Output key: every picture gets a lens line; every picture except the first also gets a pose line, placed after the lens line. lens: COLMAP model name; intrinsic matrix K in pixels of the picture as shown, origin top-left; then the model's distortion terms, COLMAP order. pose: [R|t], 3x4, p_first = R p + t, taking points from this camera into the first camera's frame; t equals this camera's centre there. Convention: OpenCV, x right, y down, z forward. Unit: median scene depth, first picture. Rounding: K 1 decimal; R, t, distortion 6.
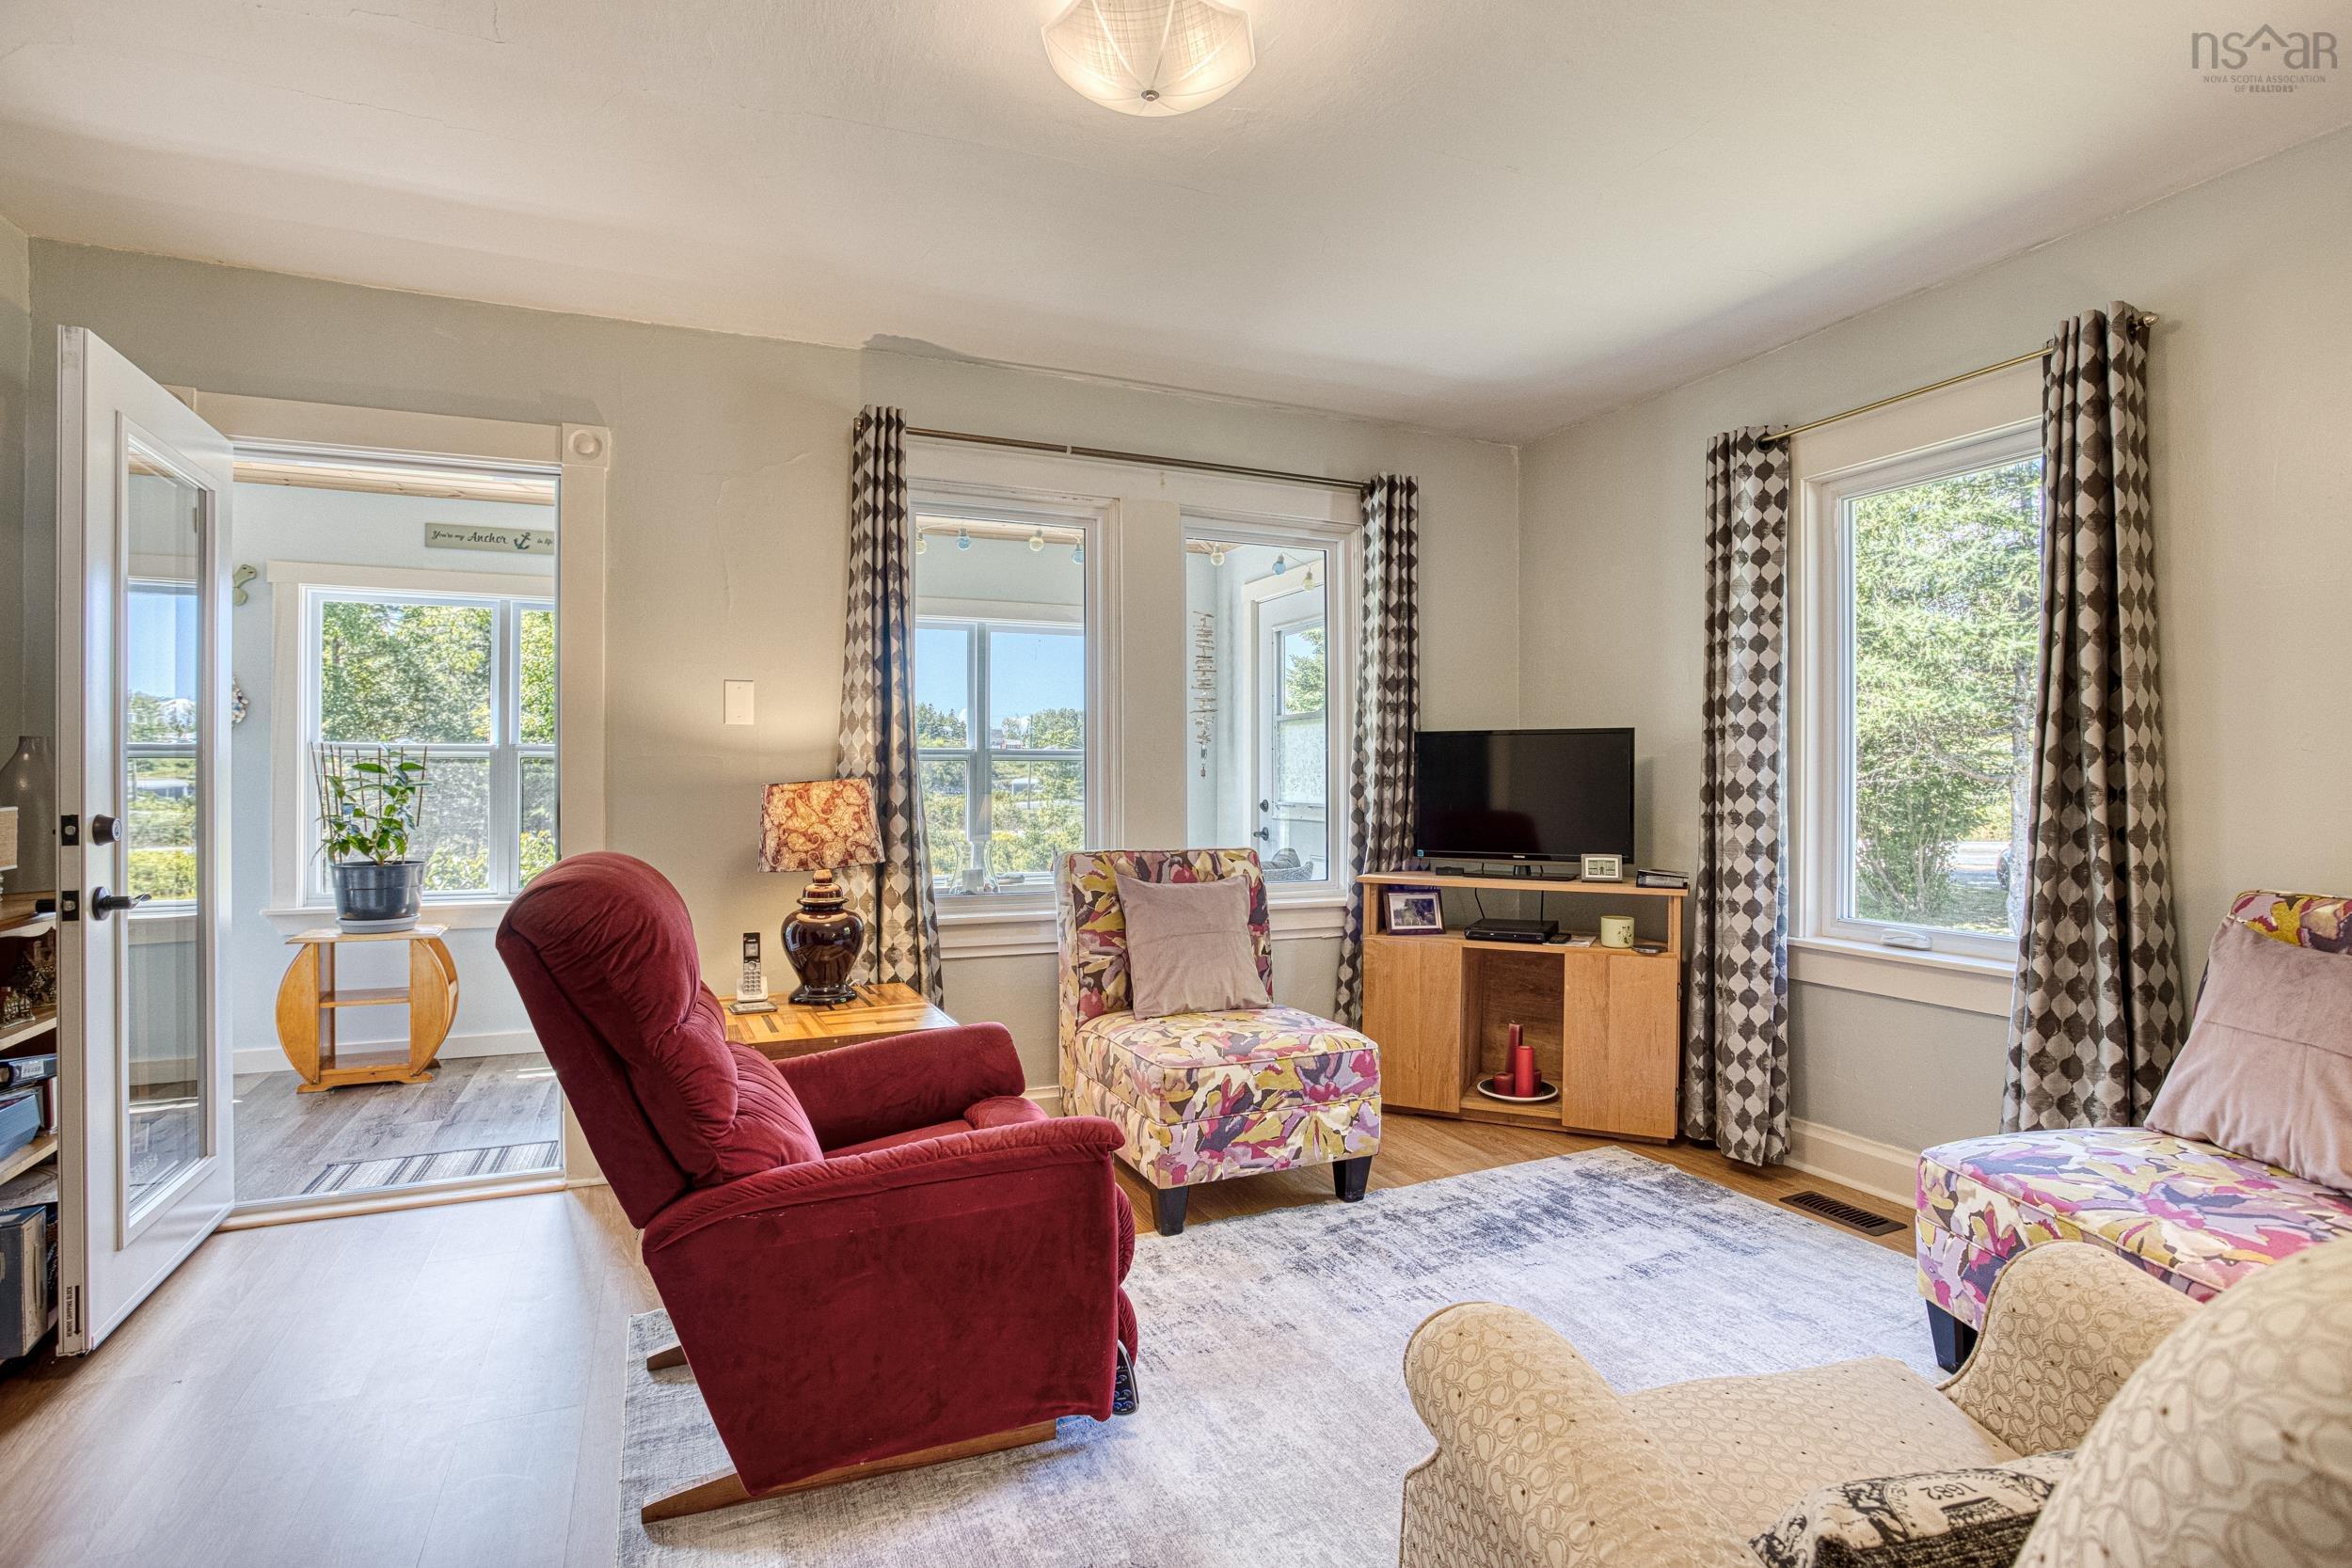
lens RADIAL K [[1147.3, 0, 1186.5], [0, 1147.3, 776.0], [0, 0, 1]] dist [-0.070495, 0.028486]
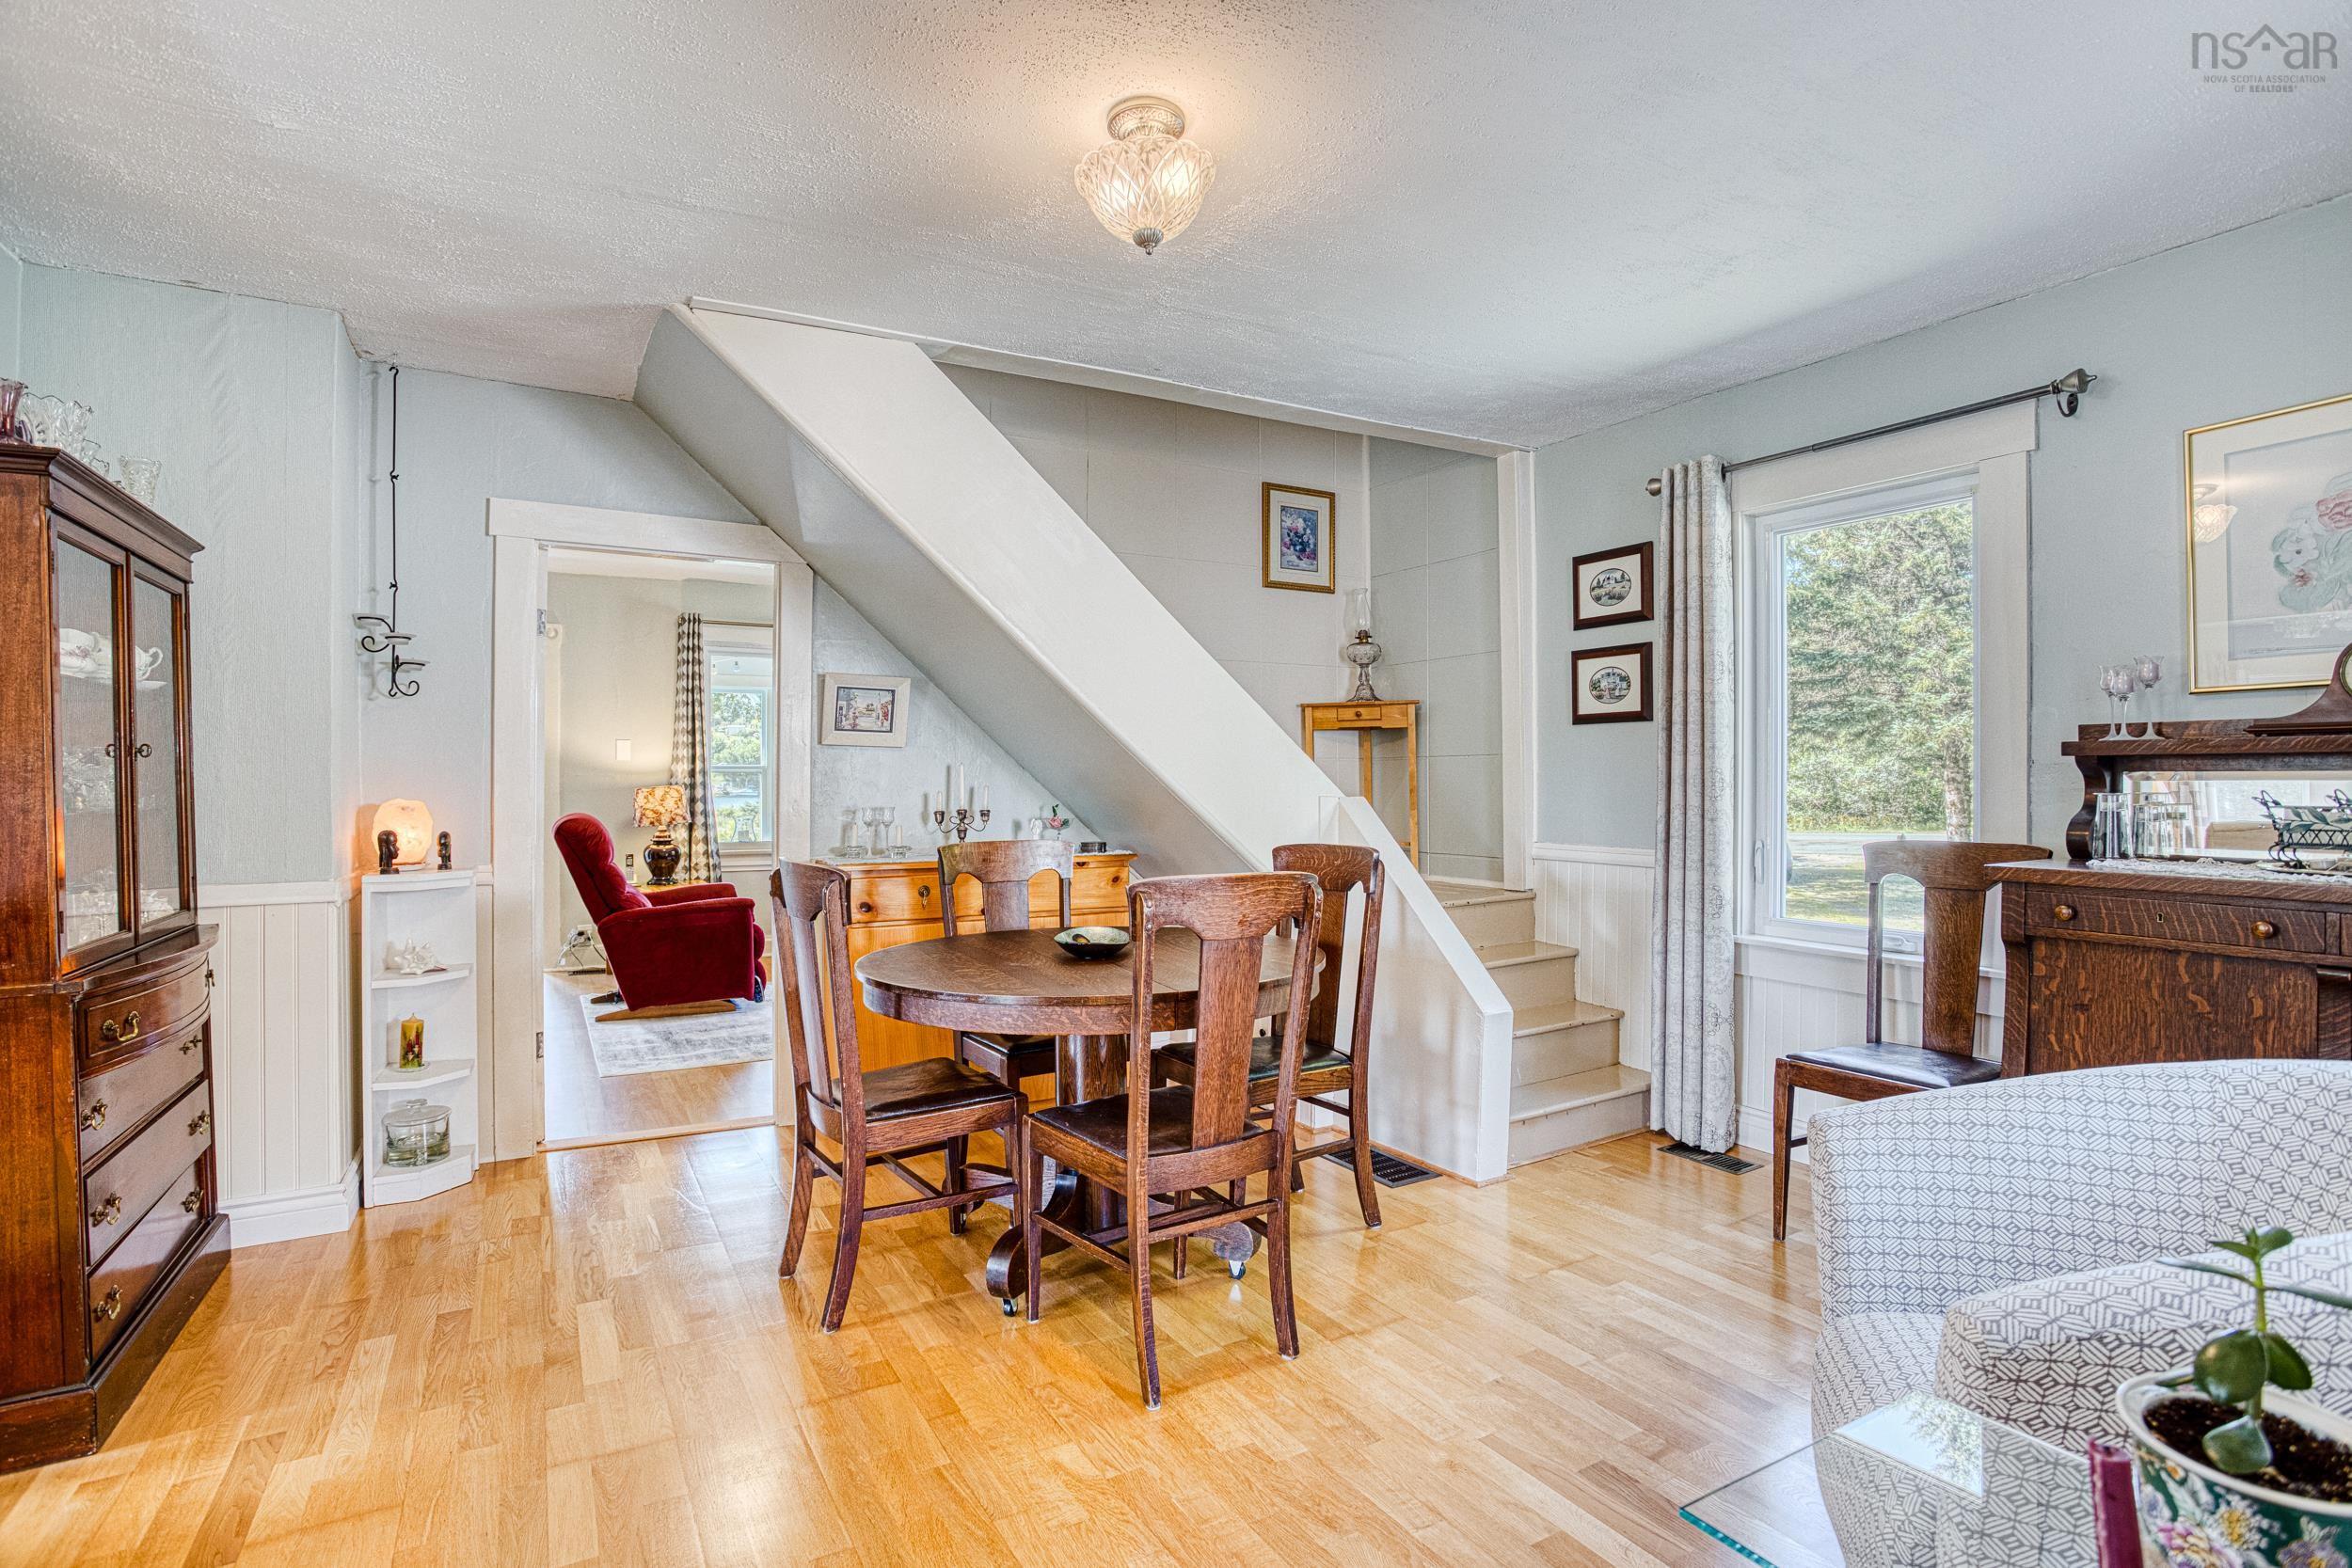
lens RADIAL K [[1147.3, 0, 1186.5], [0, 1147.3, 776.0], [0, 0, 1]] dist [-0.070495, 0.028486]
pose [[0.995085, -0.000221, 0.099029, 0.455109], [0.000105, 0.999999, 0.001177, -0.018057], [-0.099029, -0.001160, 0.995084, -1.232839]]
